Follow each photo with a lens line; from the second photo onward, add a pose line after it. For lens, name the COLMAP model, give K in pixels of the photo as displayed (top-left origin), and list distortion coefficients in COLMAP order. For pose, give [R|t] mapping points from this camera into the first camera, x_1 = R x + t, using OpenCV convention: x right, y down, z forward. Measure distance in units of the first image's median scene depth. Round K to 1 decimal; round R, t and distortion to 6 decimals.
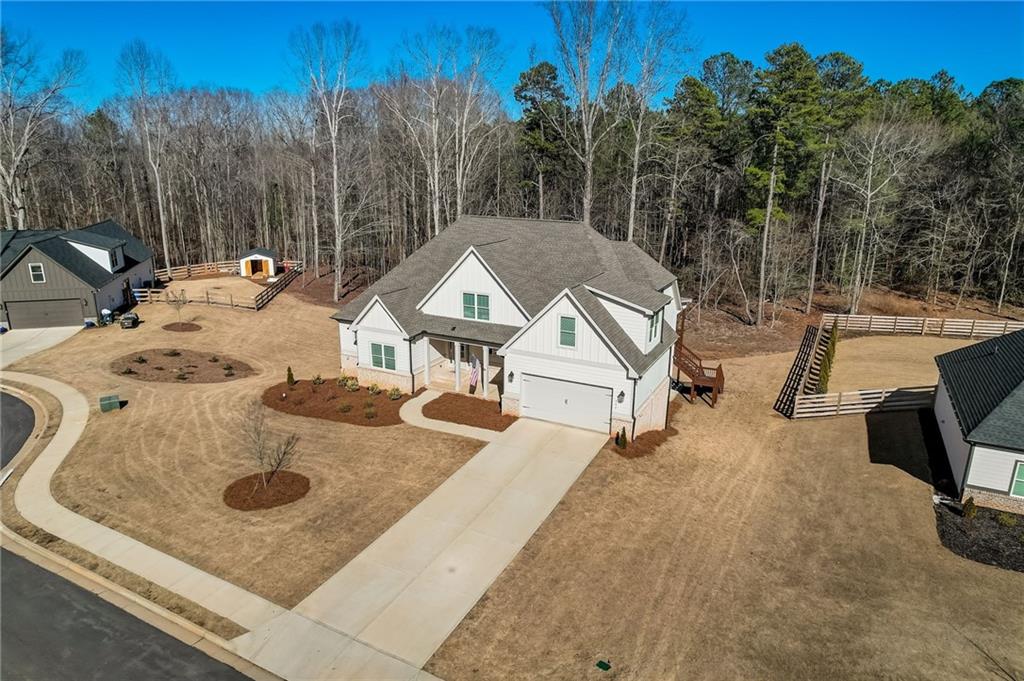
lens RADIAL K [[628.1, 0, 506.4], [0, 628.1, 339.1], [0, 0, 1]] dist [-0.004913, 0.000882]
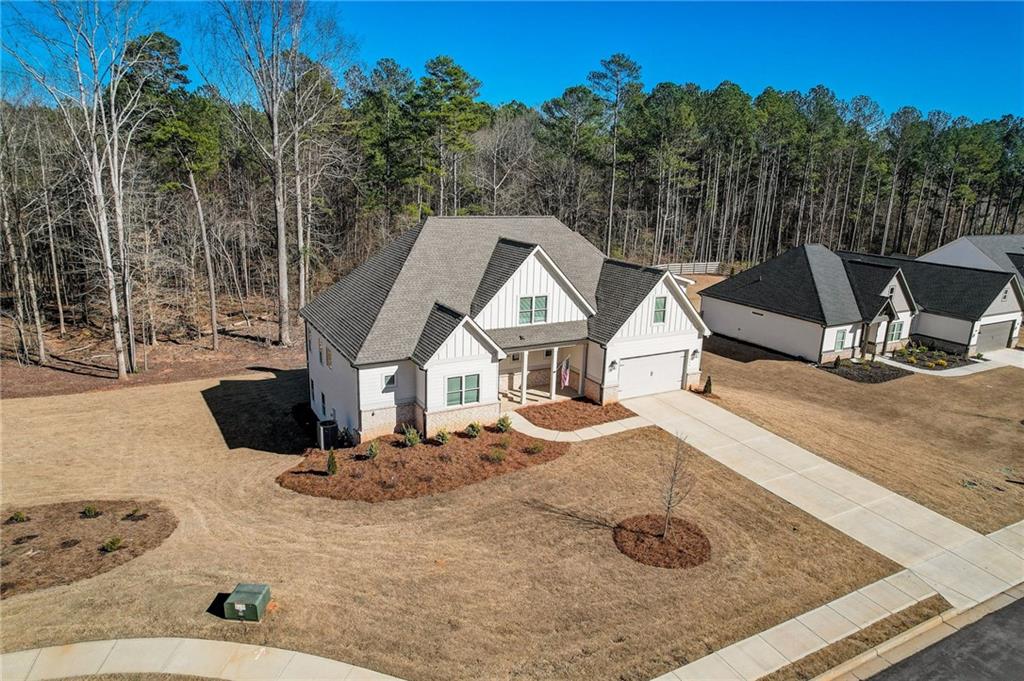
lens RADIAL K [[628.1, 0, 506.4], [0, 628.1, 339.1], [0, 0, 1]] dist [-0.004913, 0.000882]
pose [[0.573554, -0.203964, 0.793369, -0.958133], [0.199113, 0.974172, 0.106500, -0.135333], [-0.794601, 0.096887, 0.599352, 0.538986]]
